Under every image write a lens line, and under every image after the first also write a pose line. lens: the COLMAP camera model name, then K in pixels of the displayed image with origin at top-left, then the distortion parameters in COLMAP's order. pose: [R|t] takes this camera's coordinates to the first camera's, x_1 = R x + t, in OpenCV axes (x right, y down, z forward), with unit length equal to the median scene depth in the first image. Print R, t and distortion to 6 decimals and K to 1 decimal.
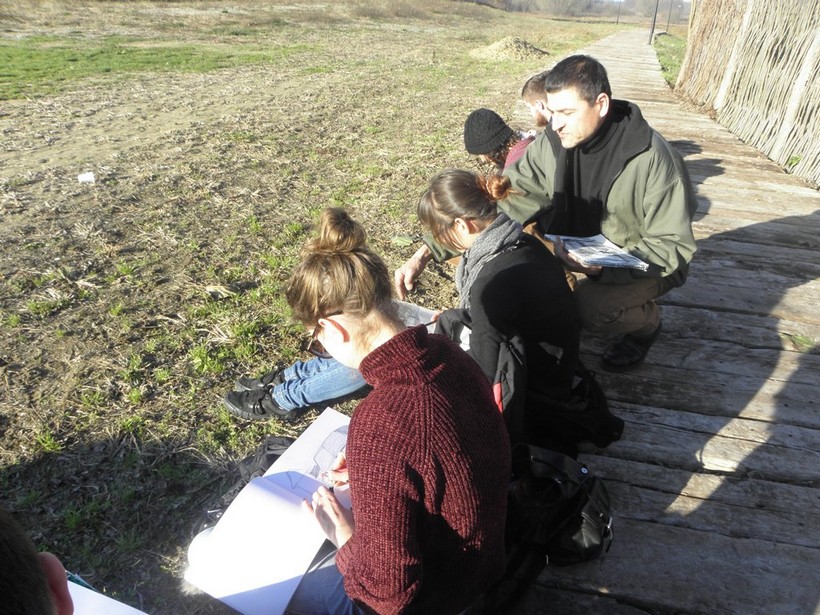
lens RADIAL K [[630.7, 0, 409.9], [0, 630.7, 312.0], [0, 0, 1]] dist [-0.149950, 0.086891]
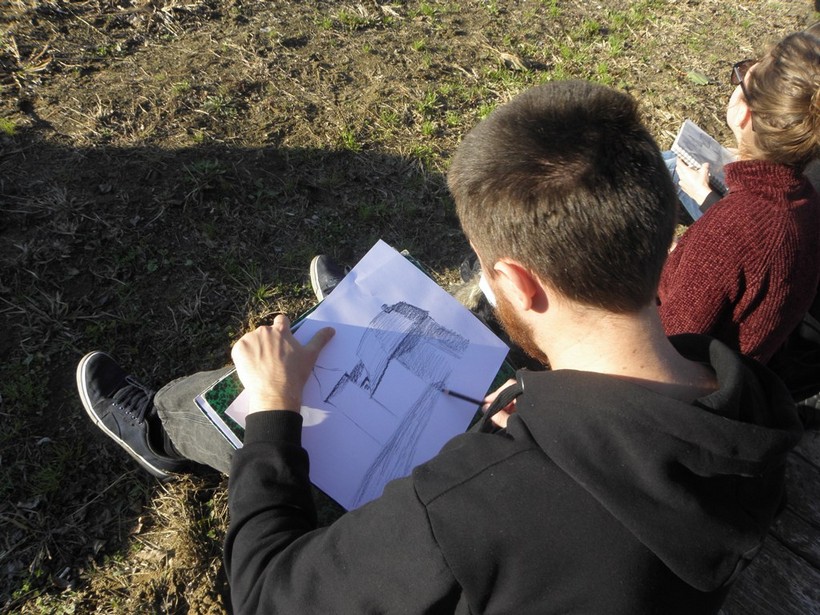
lens RADIAL K [[630.7, 0, 404.4], [0, 630.7, 310.5], [0, 0, 1]] dist [-0.149950, 0.086891]
pose [[0.896291, 0.404021, -0.182837, -0.131593], [-0.332606, 0.885136, 0.325435, 0.065127], [0.293318, -0.230872, 0.927719, -0.079854]]
